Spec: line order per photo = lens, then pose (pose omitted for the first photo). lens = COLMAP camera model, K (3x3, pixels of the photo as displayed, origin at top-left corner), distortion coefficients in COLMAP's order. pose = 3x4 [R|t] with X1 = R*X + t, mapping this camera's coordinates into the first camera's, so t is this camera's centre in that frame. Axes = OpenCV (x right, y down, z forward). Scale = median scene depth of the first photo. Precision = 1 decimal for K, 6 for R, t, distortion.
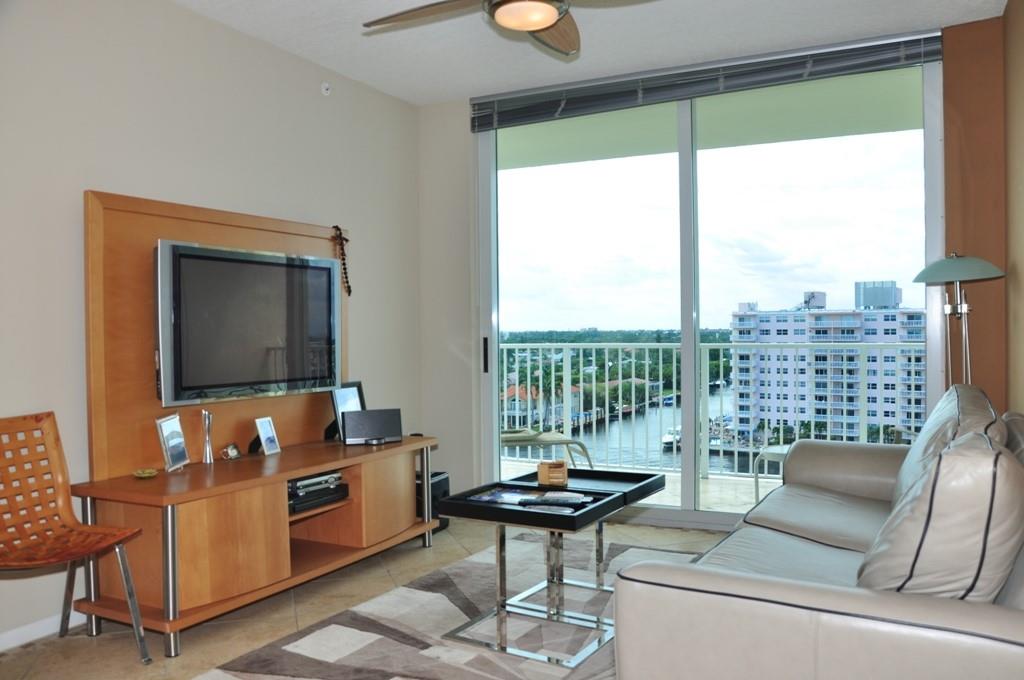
lens RADIAL K [[811.1, 0, 512.6], [0, 811.1, 341.6], [0, 0, 1]] dist [-0.010103, -0.001286]
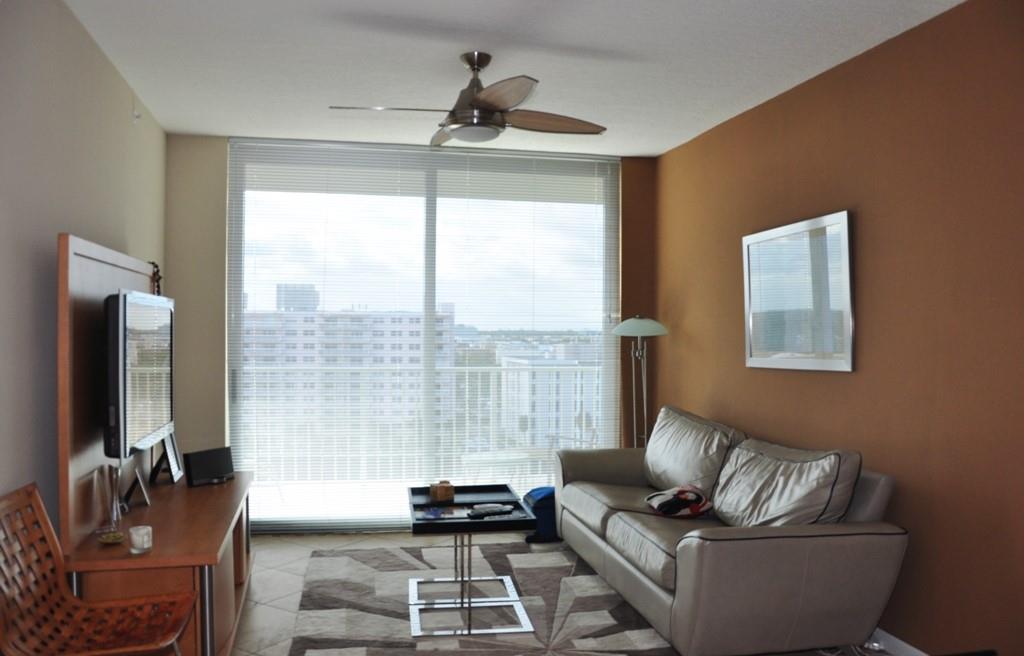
lens RADIAL K [[814.1, 0, 511.8], [0, 814.1, 328.5], [0, 0, 1]] dist [-0.004330, 0.000473]
pose [[0.777354, 0.018941, 0.628778, -0.697246], [-0.009051, 0.999780, -0.018927, -0.068614], [-0.628998, 0.009022, 0.777355, -0.040641]]
